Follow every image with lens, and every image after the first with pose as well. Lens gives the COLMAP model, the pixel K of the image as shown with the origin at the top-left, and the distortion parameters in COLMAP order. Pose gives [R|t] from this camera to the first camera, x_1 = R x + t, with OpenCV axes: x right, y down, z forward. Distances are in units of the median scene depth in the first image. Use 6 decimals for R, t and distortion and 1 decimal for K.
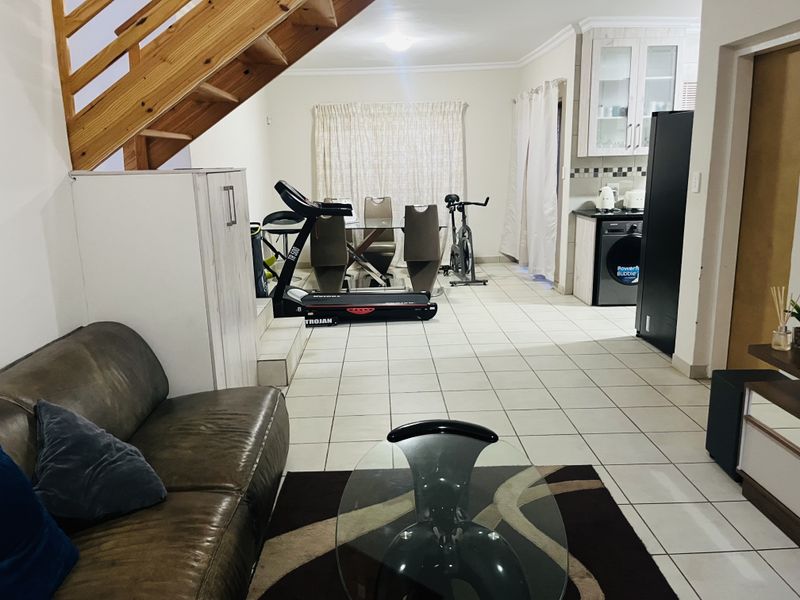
lens RADIAL K [[622.4, 0, 400.0], [0, 622.4, 300.0], [0, 0, 1]] dist [0.073153, -0.067702]
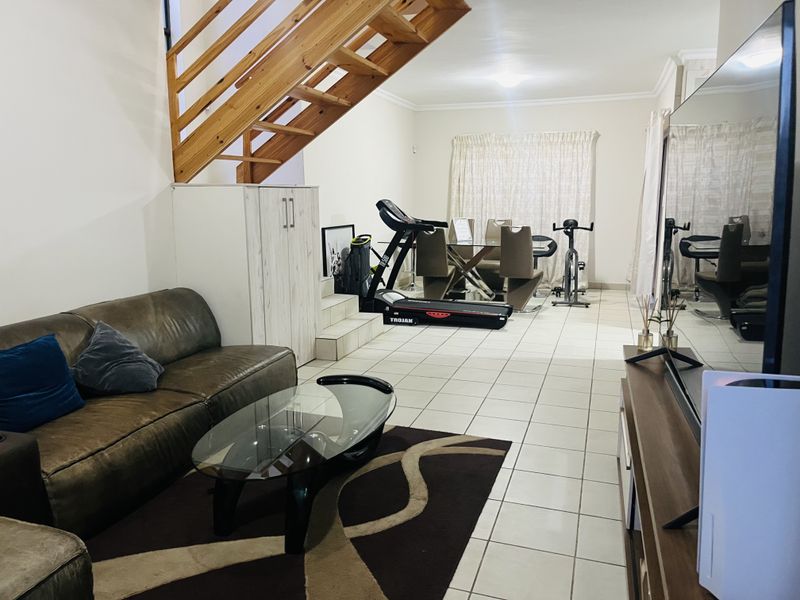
lens RADIAL K [[622.4, 0, 400.0], [0, 622.4, 300.0], [0, 0, 1]] dist [0.073153, -0.067702]
pose [[0.938573, 0.082956, -0.334962, 0.225302], [-0.097569, 0.994862, -0.027006, 0.024887], [0.331001, 0.058029, 0.941845, -0.084099]]
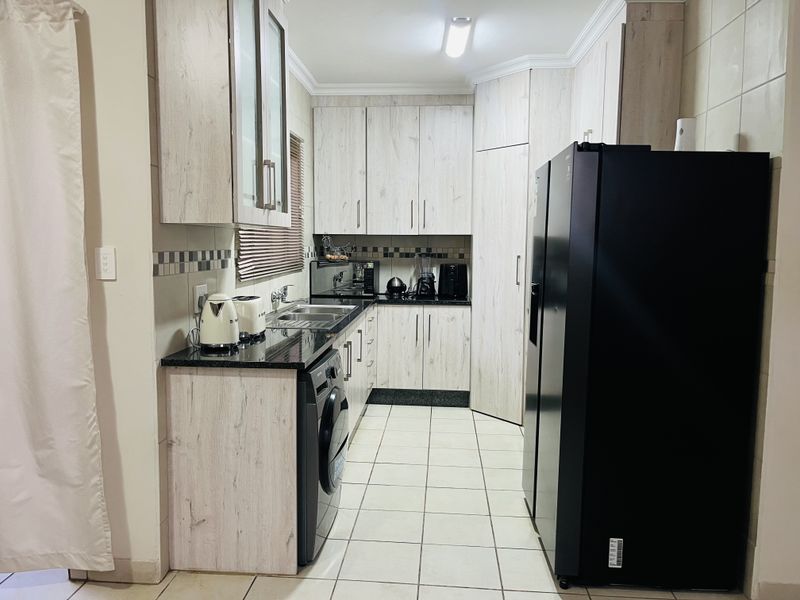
lens RADIAL K [[622.4, 0, 400.0], [0, 622.4, 300.0], [0, 0, 1]] dist [0.073153, -0.067702]
pose [[0.113761, -0.069175, 0.991097, -0.085301], [0.205184, 0.977703, 0.044689, -0.168152], [-0.972090, 0.198273, 0.125418, 0.817065]]
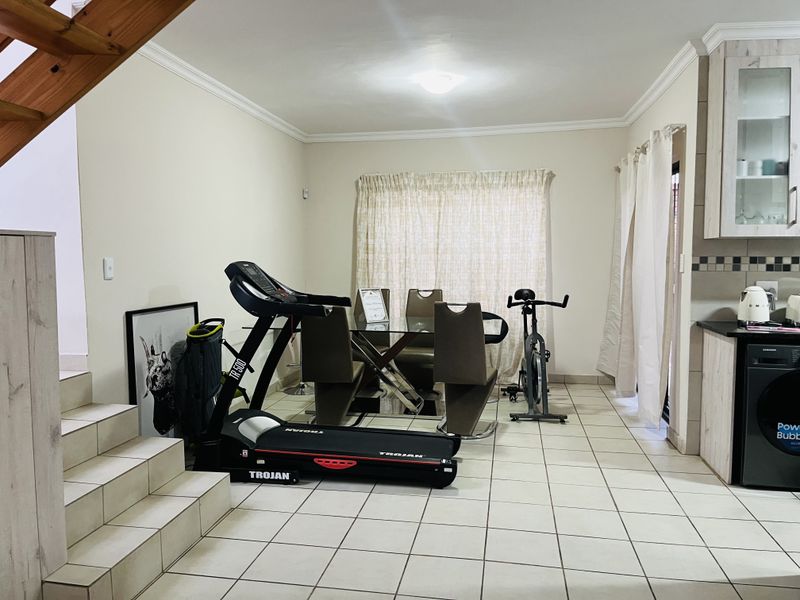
lens RADIAL K [[625.1, 0, 393.9], [0, 625.1, 295.0], [0, 0, 1]] dist [0.075818, -0.113454]
pose [[0.976565, 0.035696, -0.212240, 0.114223], [-0.067406, 0.987263, -0.144110, -0.058448], [0.204393, 0.155039, 0.966533, 0.327006]]
